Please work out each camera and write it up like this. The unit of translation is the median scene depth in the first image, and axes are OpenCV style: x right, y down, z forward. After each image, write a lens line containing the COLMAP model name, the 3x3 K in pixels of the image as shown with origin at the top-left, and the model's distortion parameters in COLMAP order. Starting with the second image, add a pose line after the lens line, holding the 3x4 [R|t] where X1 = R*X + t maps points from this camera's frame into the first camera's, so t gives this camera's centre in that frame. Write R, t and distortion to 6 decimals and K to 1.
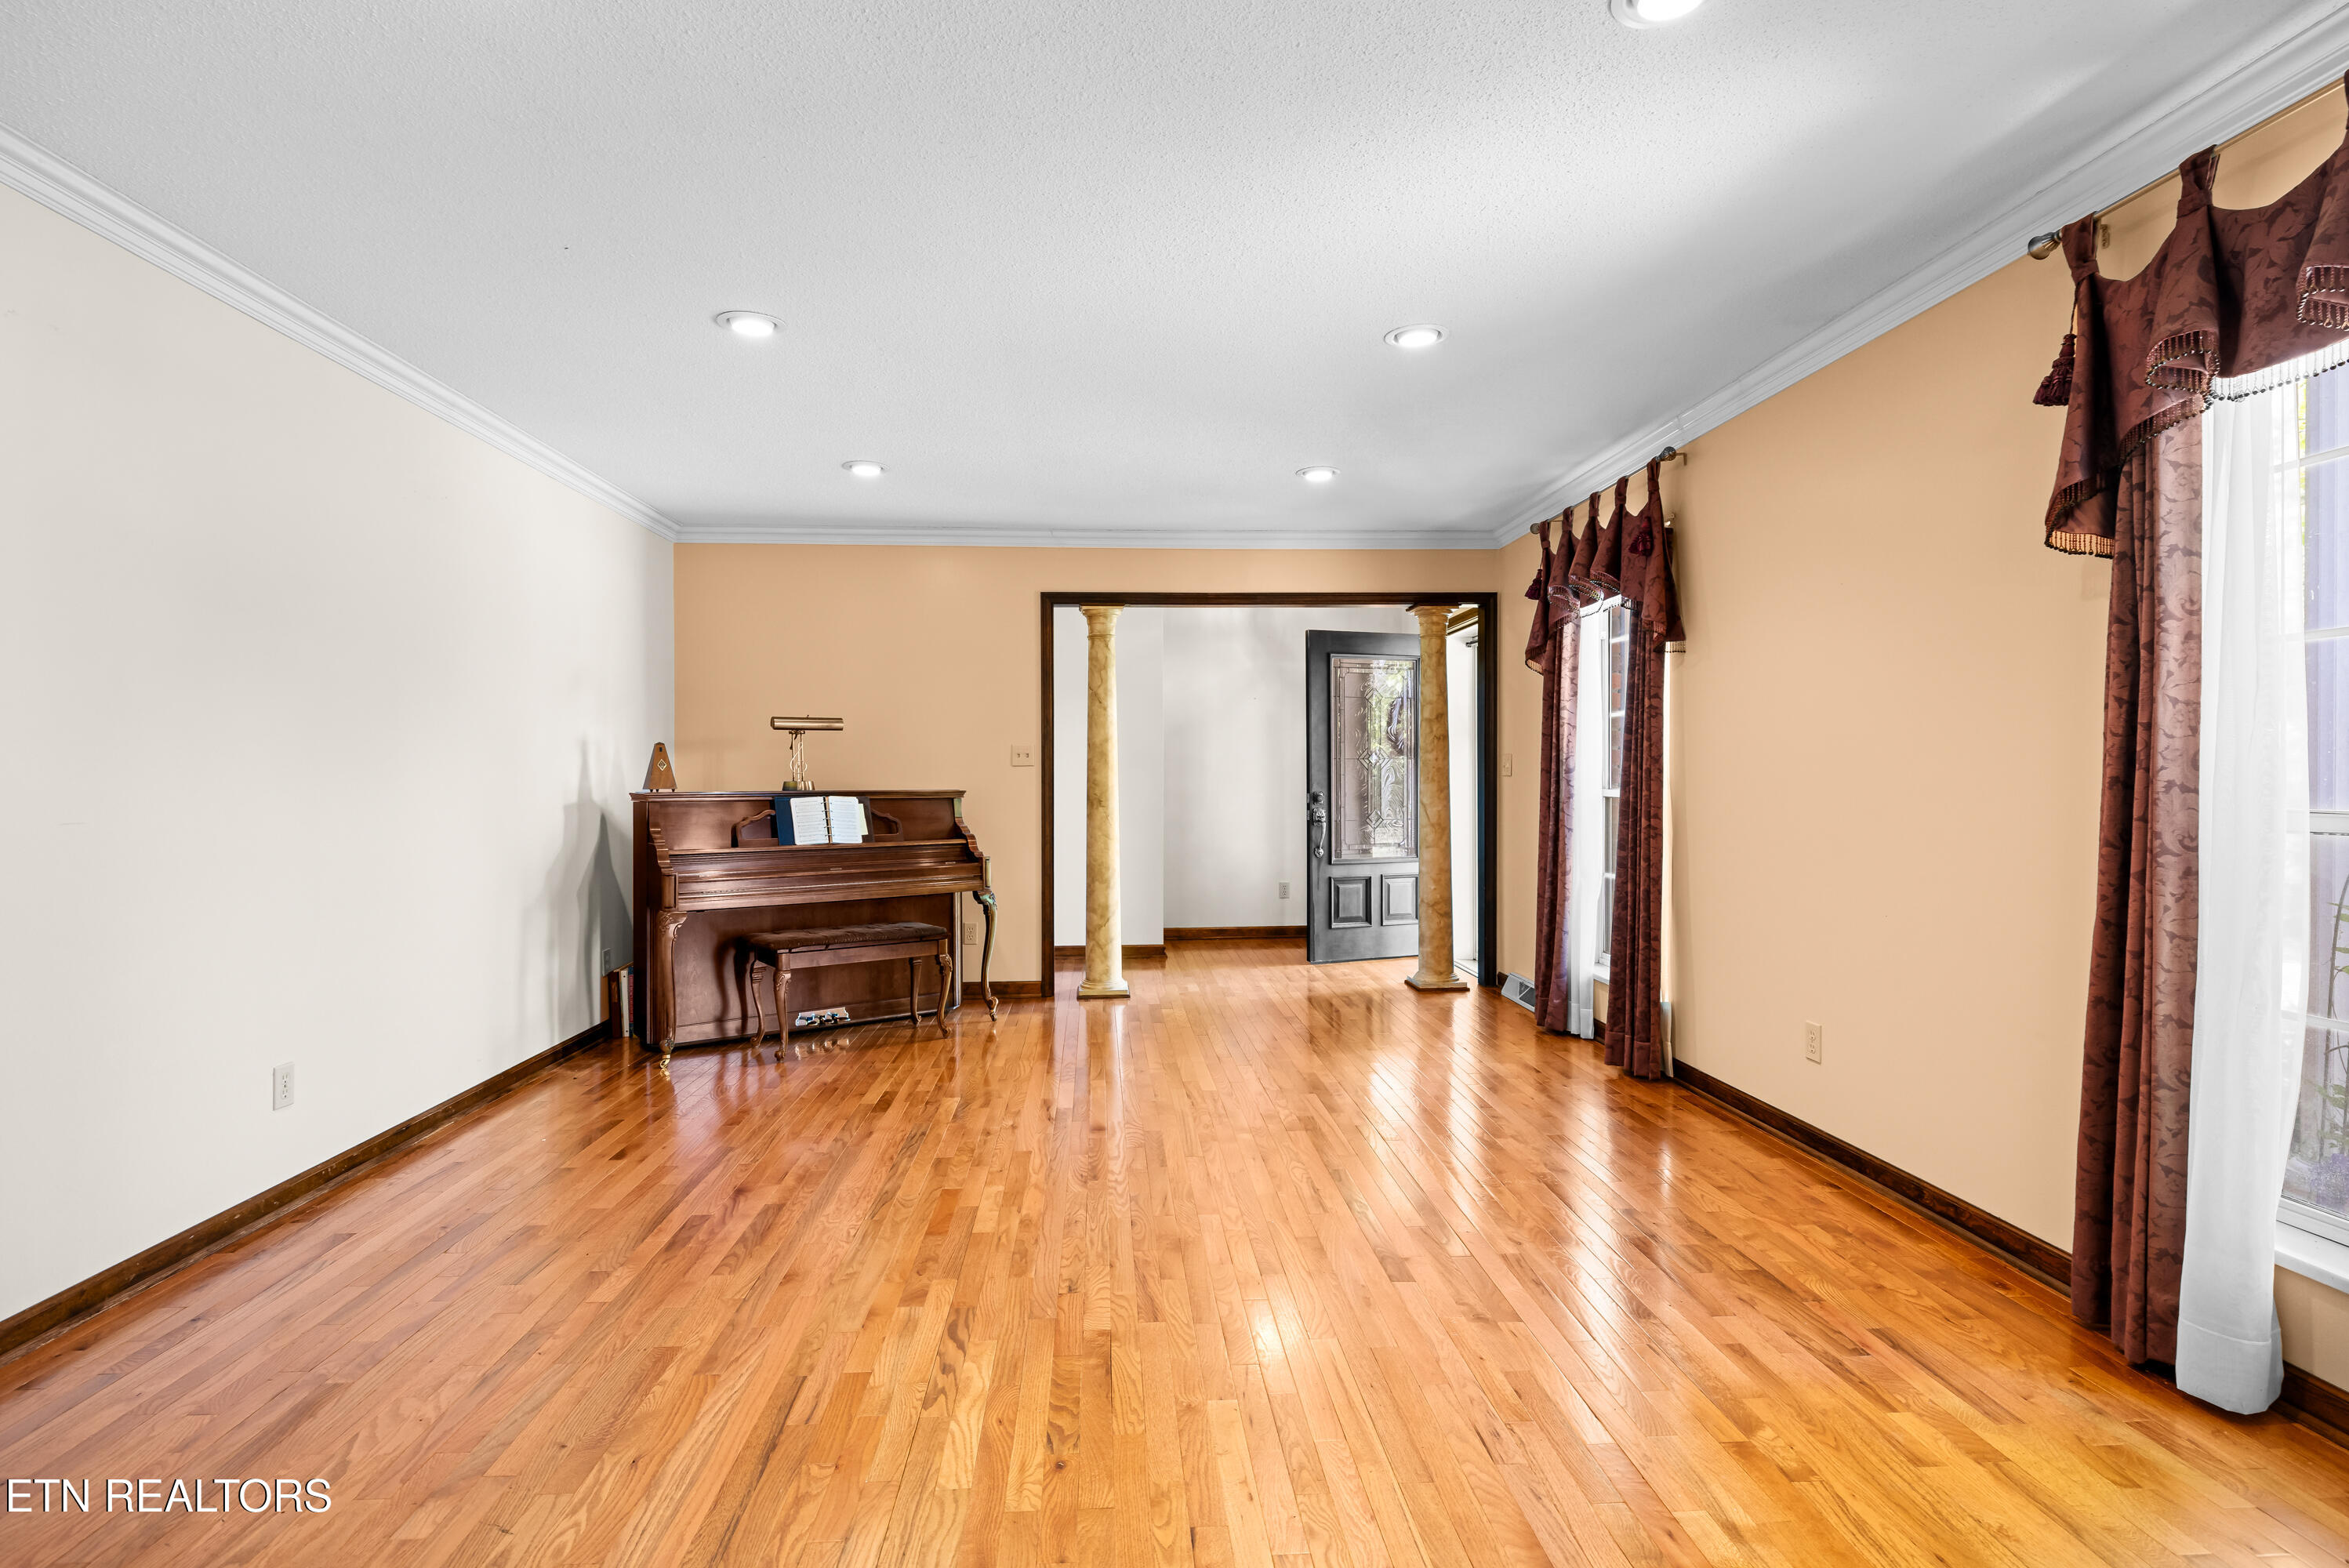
lens RADIAL K [[1168.4, 0, 1173.0], [0, 1168.4, 770.1], [0, 0, 1]] dist [-0.003534, 0.000066]
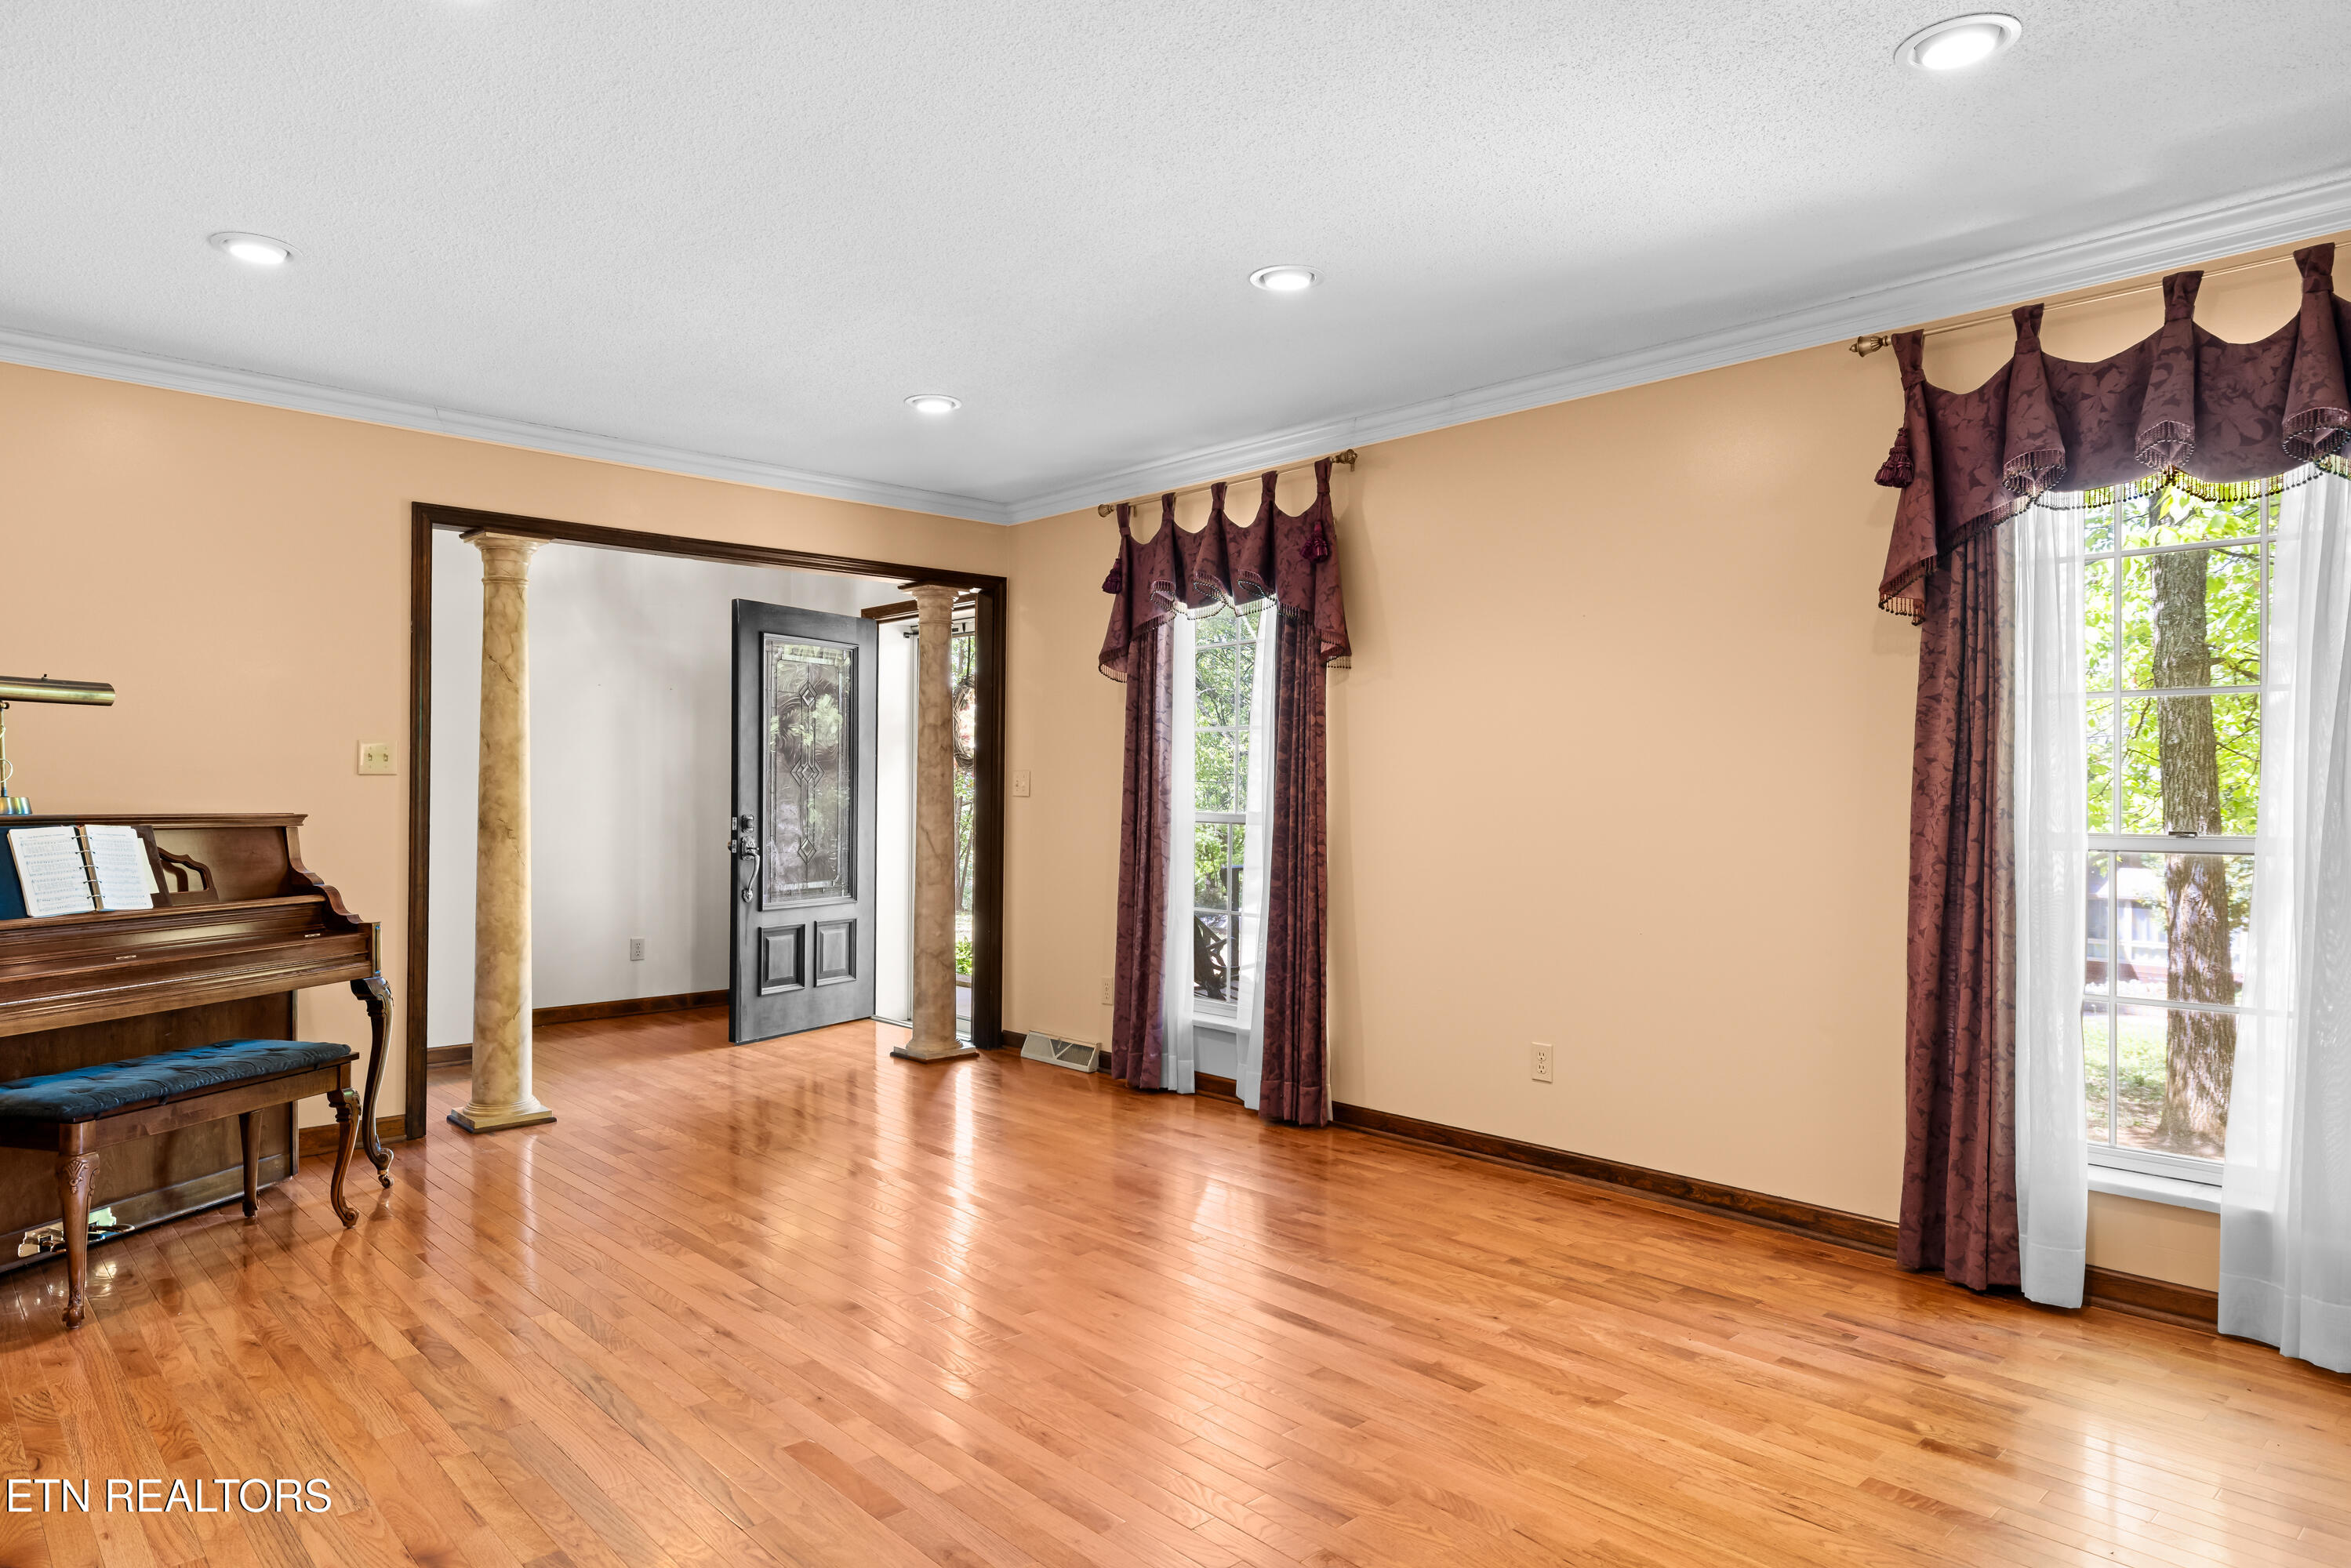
lens RADIAL K [[1403.1, 0, 1175.5], [0, 1403.1, 784.0], [0, 0, 1]] dist [-0.003642, -0.001026]
pose [[0.774225, 0.012917, 0.632779, -0.339554], [-0.011951, 0.999912, -0.005790, 0.000767], [-0.632798, -0.003079, 0.774311, 0.183522]]
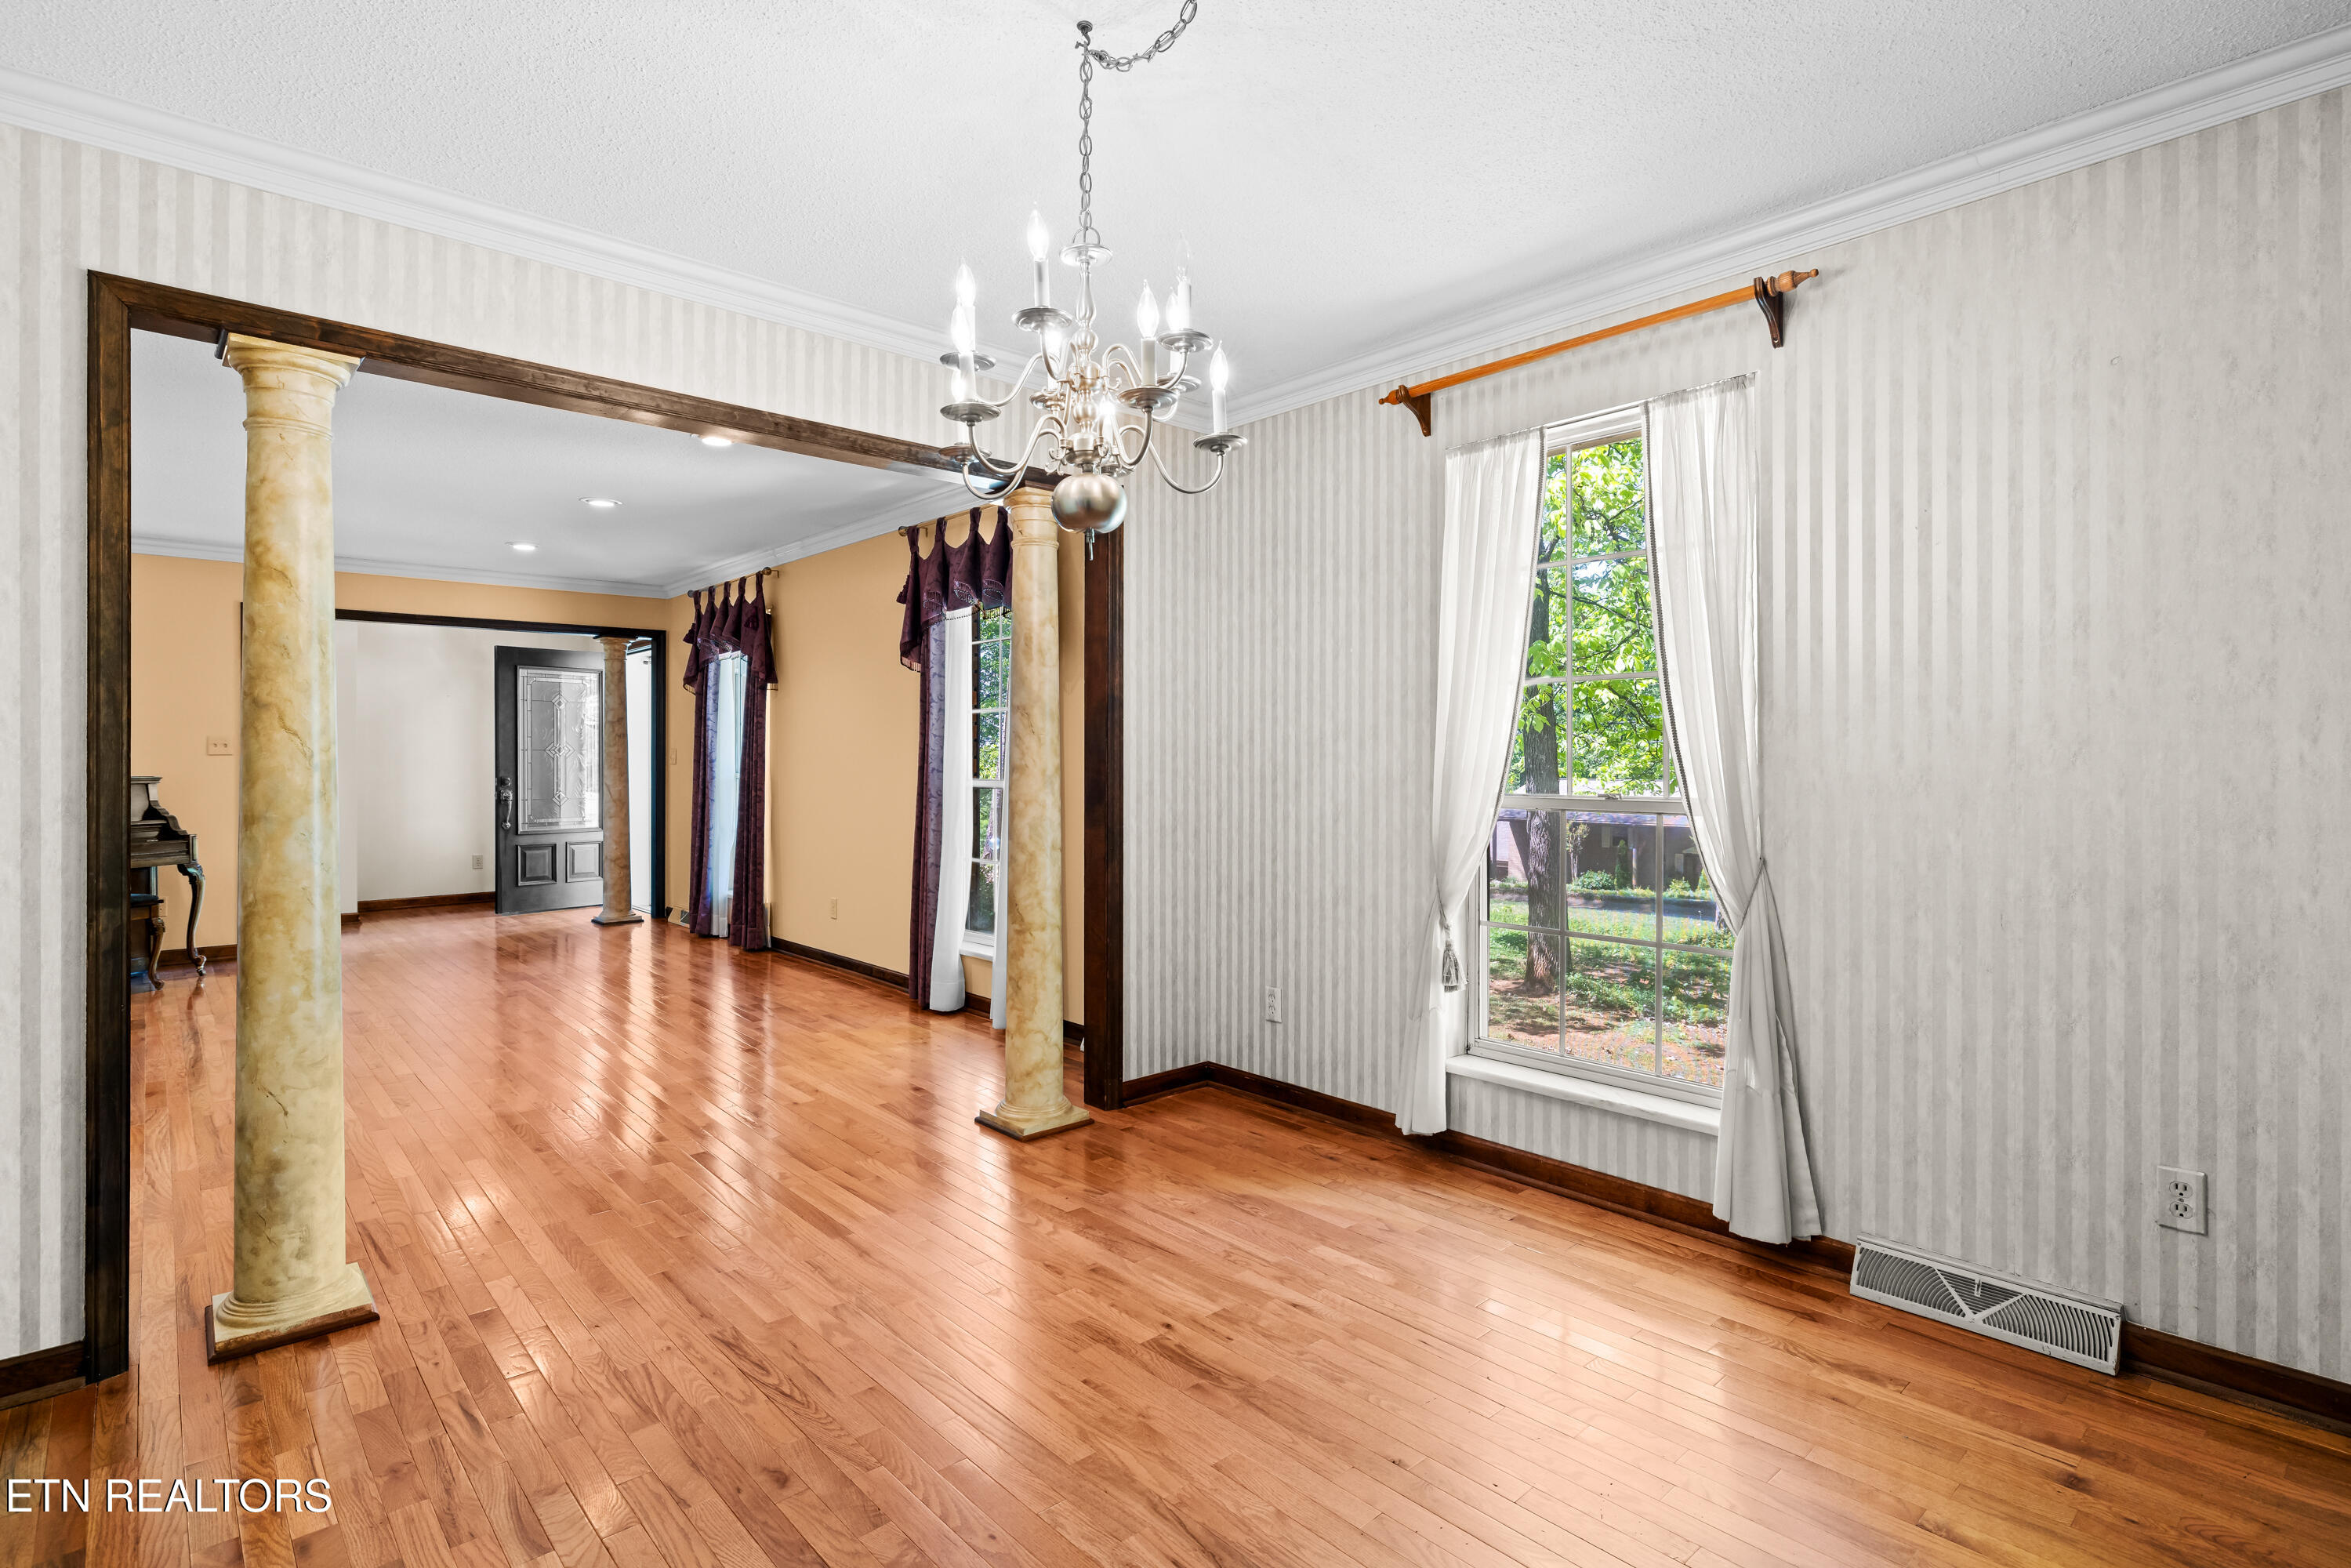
lens RADIAL K [[1141.1, 0, 1169.6], [0, 1141.1, 763.1], [0, 0, 1]] dist [0.000024, 0.000191]
pose [[0.786880, 0.000653, 0.617106, -0.109055], [-0.004644, 0.999977, 0.004863, -0.006804], [-0.617089, -0.006692, 0.786865, -0.544920]]
